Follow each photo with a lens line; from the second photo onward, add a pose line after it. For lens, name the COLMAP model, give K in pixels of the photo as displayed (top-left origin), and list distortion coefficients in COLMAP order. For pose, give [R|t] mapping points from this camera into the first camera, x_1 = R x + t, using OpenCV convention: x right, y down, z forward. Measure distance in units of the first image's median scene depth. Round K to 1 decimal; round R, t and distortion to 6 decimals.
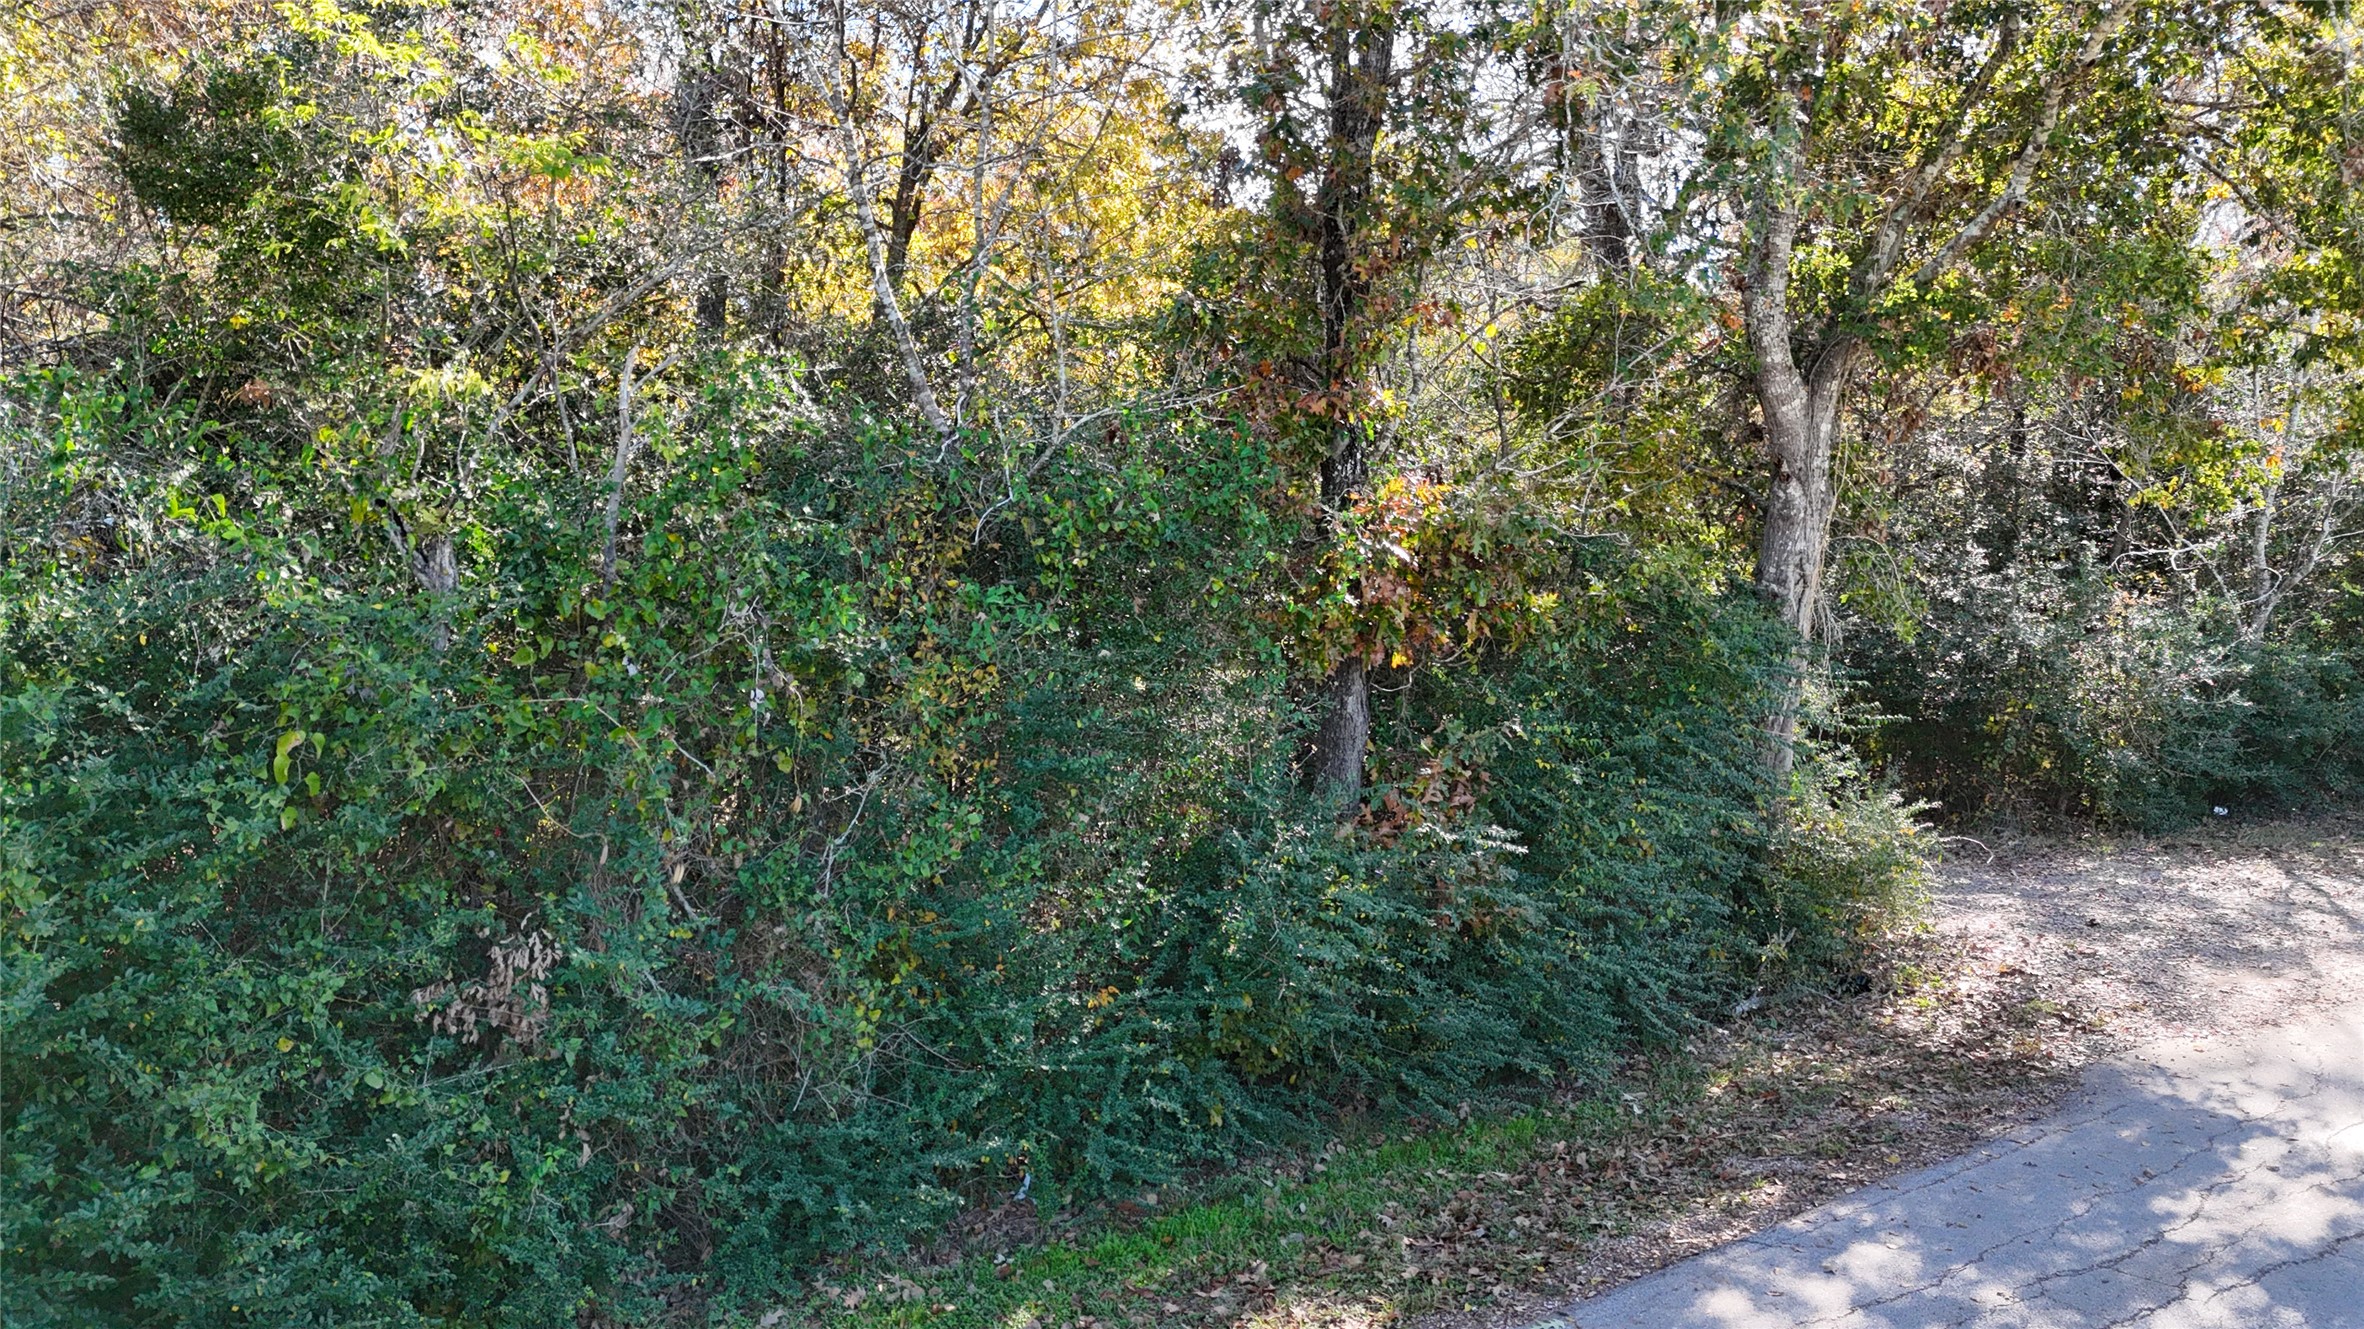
lens RADIAL K [[1729.8, 0, 1167.7], [0, 1729.8, 649.2], [0, 0, 1]] dist [0.066437, -0.060196]
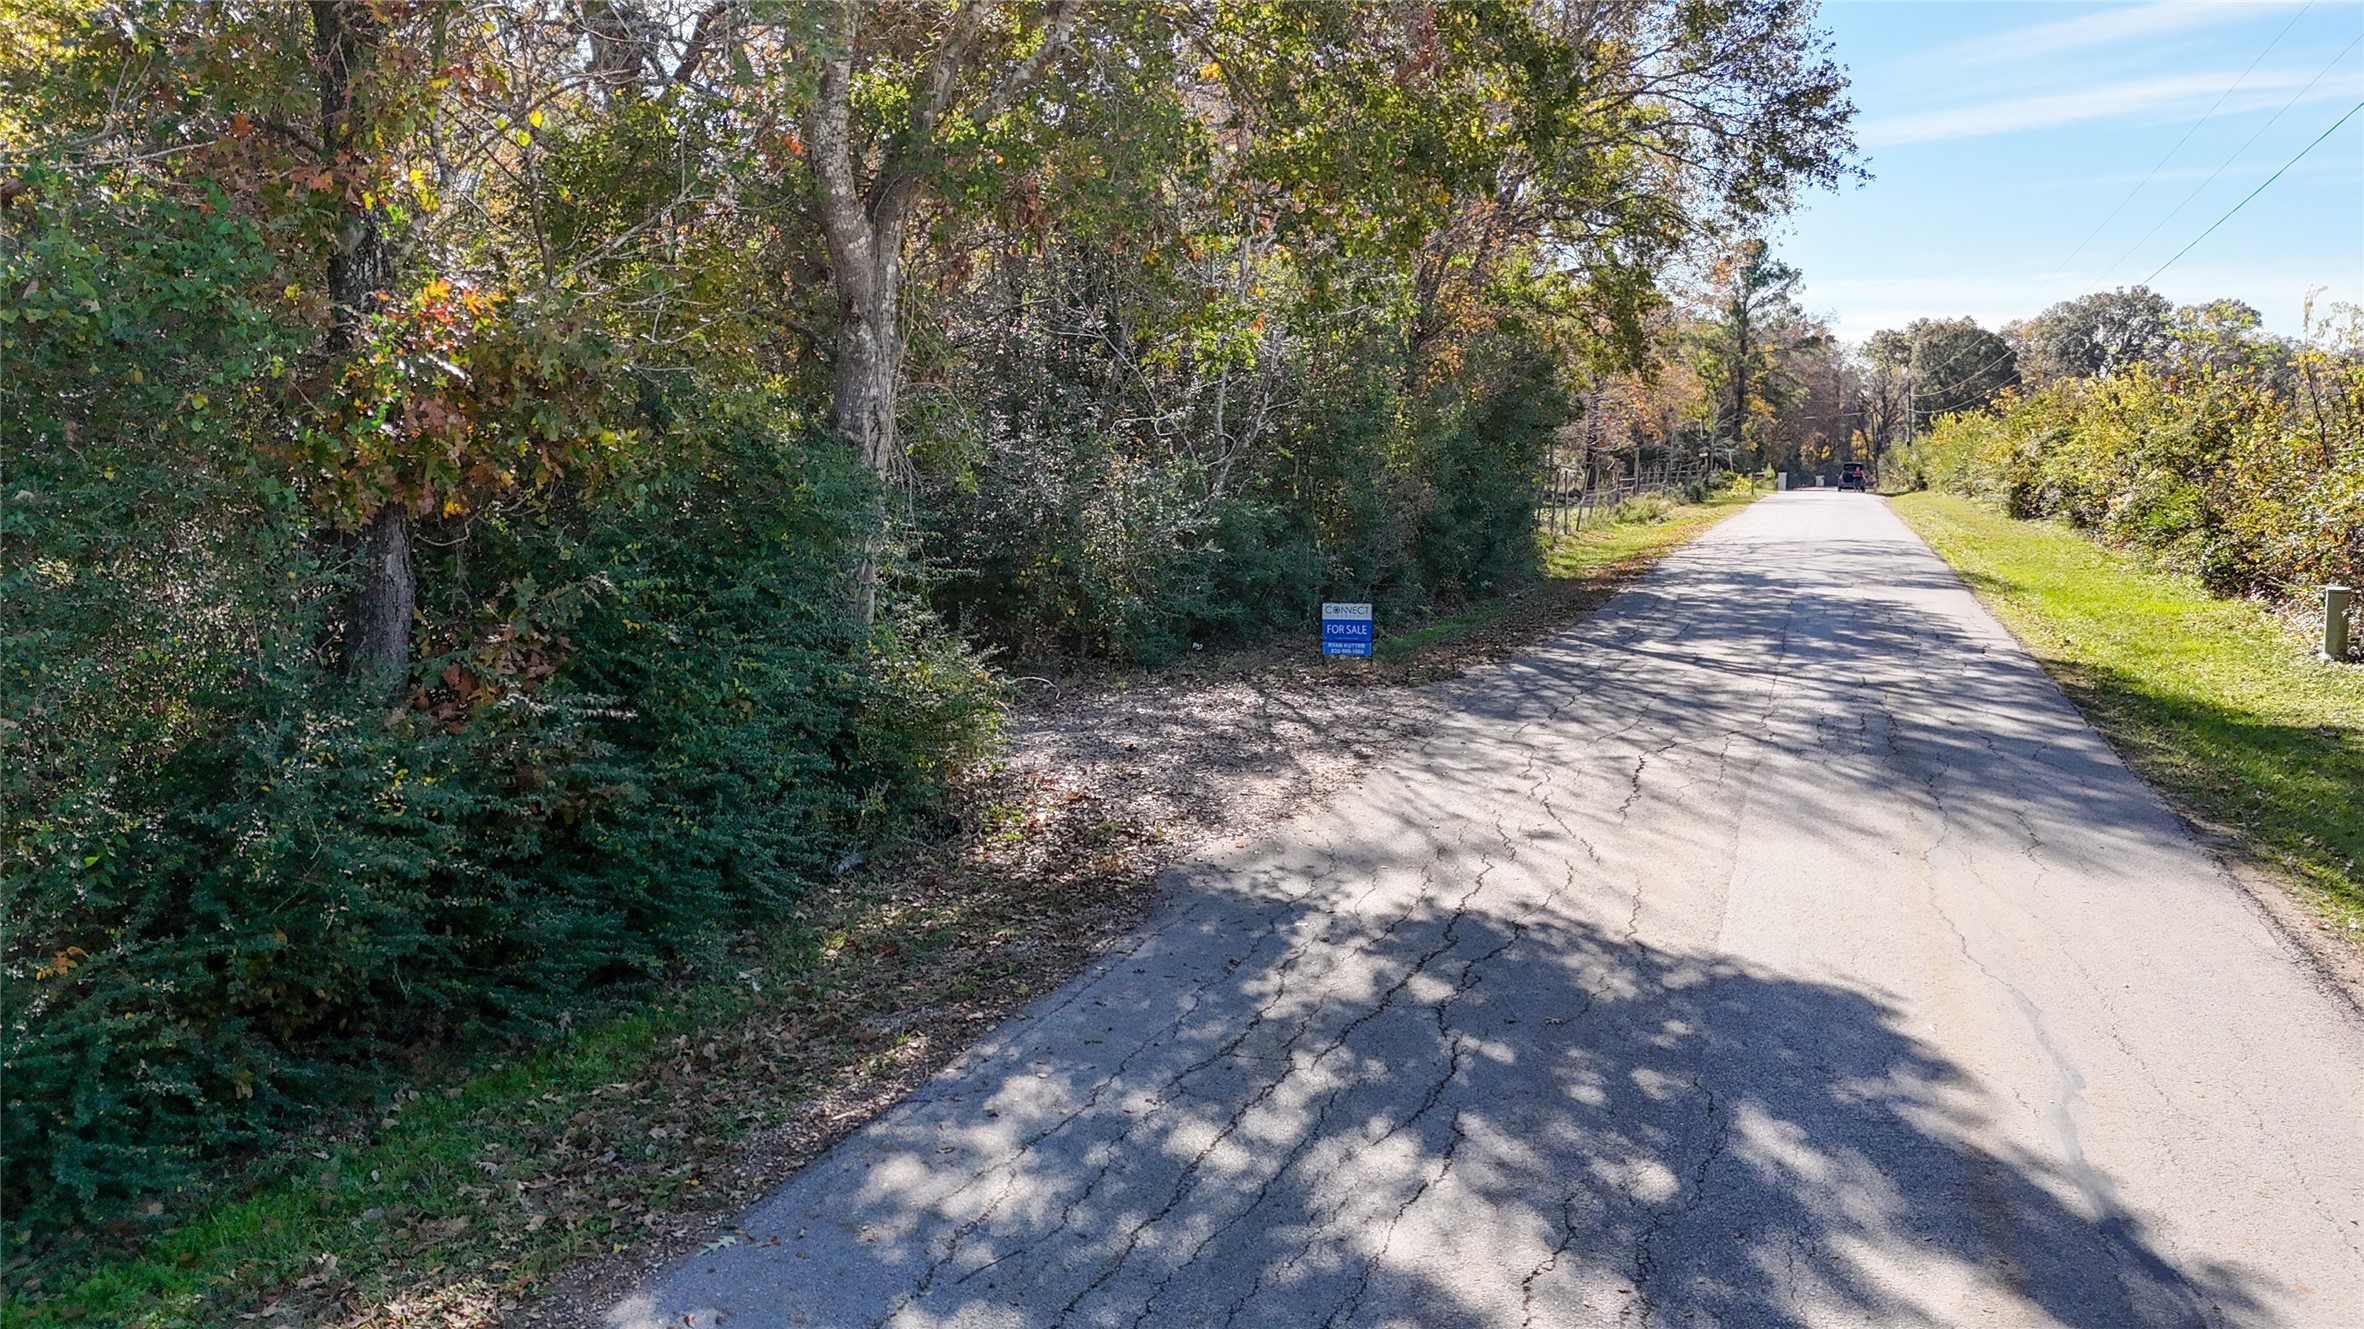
lens RADIAL K [[1729.8, 0, 1179.4], [0, 1729.8, 663.7], [0, 0, 1]] dist [0.066437, -0.060196]
pose [[0.848243, -0.067212, 0.525324, -0.016380], [0.027751, 0.996192, 0.082647, 0.022879], [-0.528879, -0.055527, 0.846879, 0.108699]]
